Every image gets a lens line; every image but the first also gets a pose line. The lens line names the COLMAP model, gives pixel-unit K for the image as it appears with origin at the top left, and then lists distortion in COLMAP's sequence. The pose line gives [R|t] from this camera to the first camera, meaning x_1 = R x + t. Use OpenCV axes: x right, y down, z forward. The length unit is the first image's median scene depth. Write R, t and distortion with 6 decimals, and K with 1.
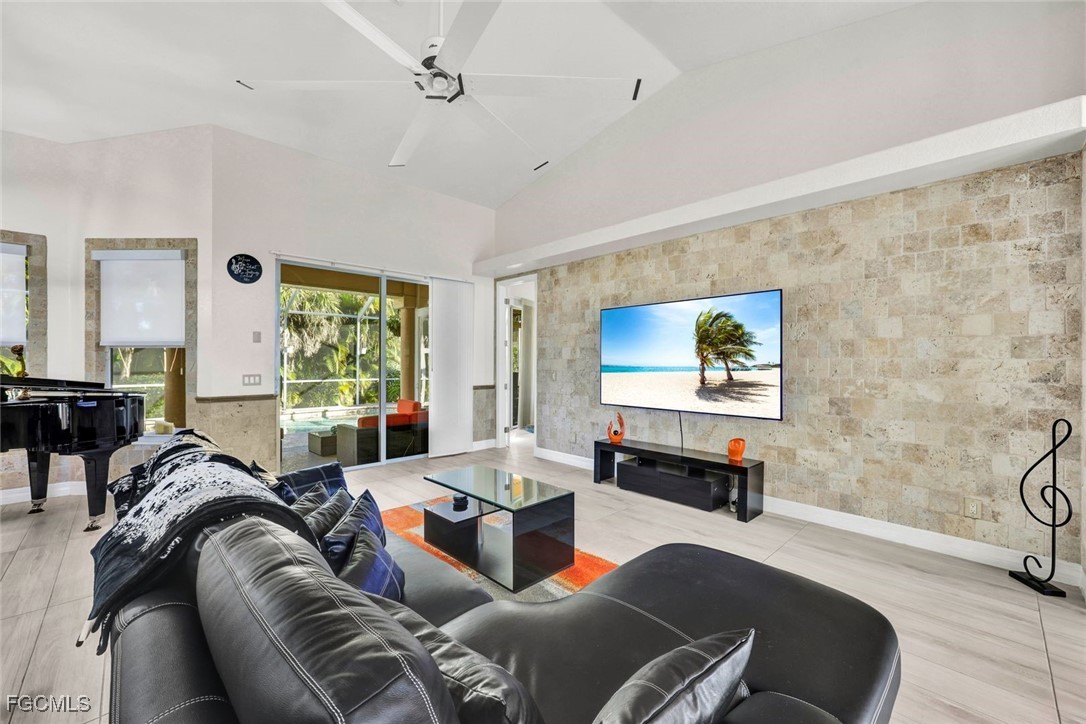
lens RADIAL K [[439.4, 0, 545.6], [0, 439.4, 362.2], [0, 0, 1]] dist [-0.000065, 0.000235]
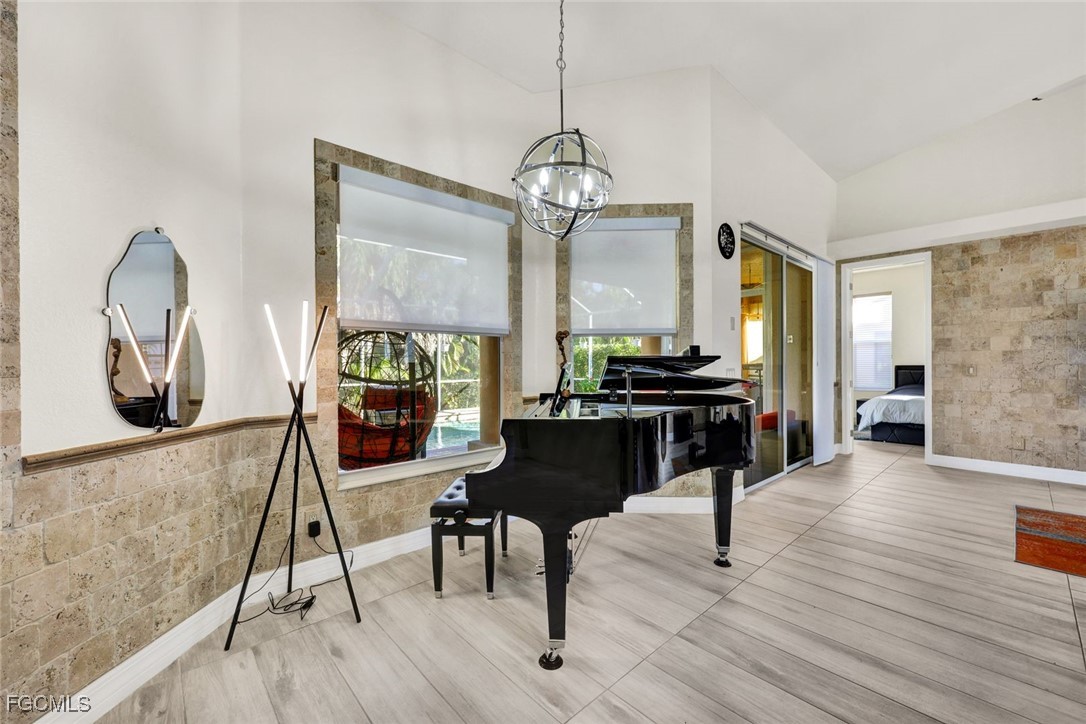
lens RADIAL K [[439.4, 0, 542.0], [0, 439.4, 361.4], [0, 0, 1]] dist [-0.000065, 0.000235]
pose [[0.999498, -0.004729, -0.031328, -1.124177], [0.004663, 0.999987, -0.002173, 0.016404], [0.031338, 0.002026, 0.999507, 0.177910]]
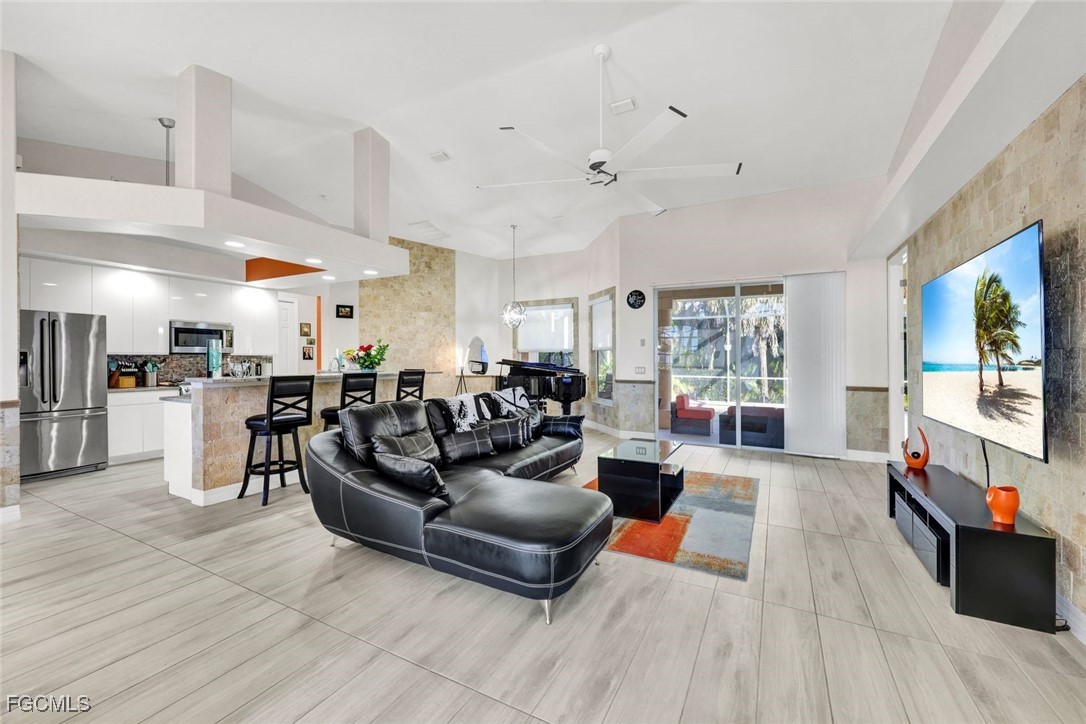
lens RADIAL K [[439.4, 0, 538.0], [0, 439.4, 352.1], [0, 0, 1]] dist [-0.000065, 0.000235]
pose [[0.300825, -0.016816, -0.953531, 0.785870], [-0.003601, 0.999817, -0.018768, 0.007214], [0.953673, 0.009080, 0.300709, 0.217895]]
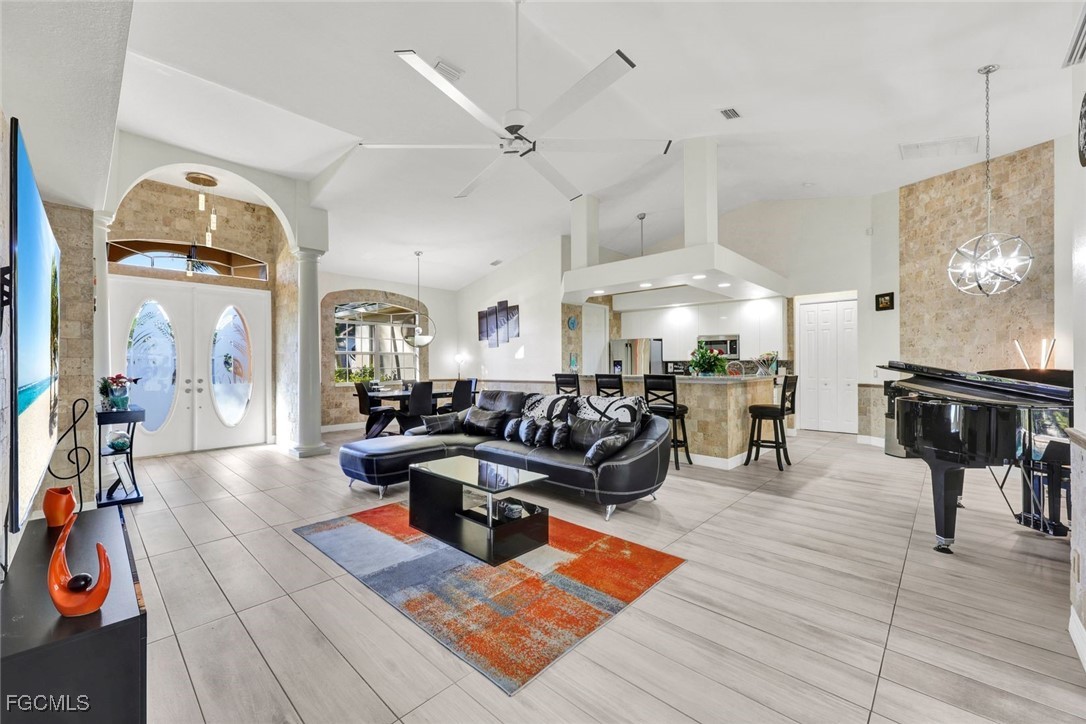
lens RADIAL K [[439.4, 0, 548.1], [0, 439.4, 366.4], [0, 0, 1]] dist [-0.000065, 0.000235]
pose [[-0.998442, 0.000310, -0.055799, -0.170284], [-0.000057, 0.999978, 0.006571, 0.006813], [0.055800, 0.006564, -0.998420, 1.551973]]
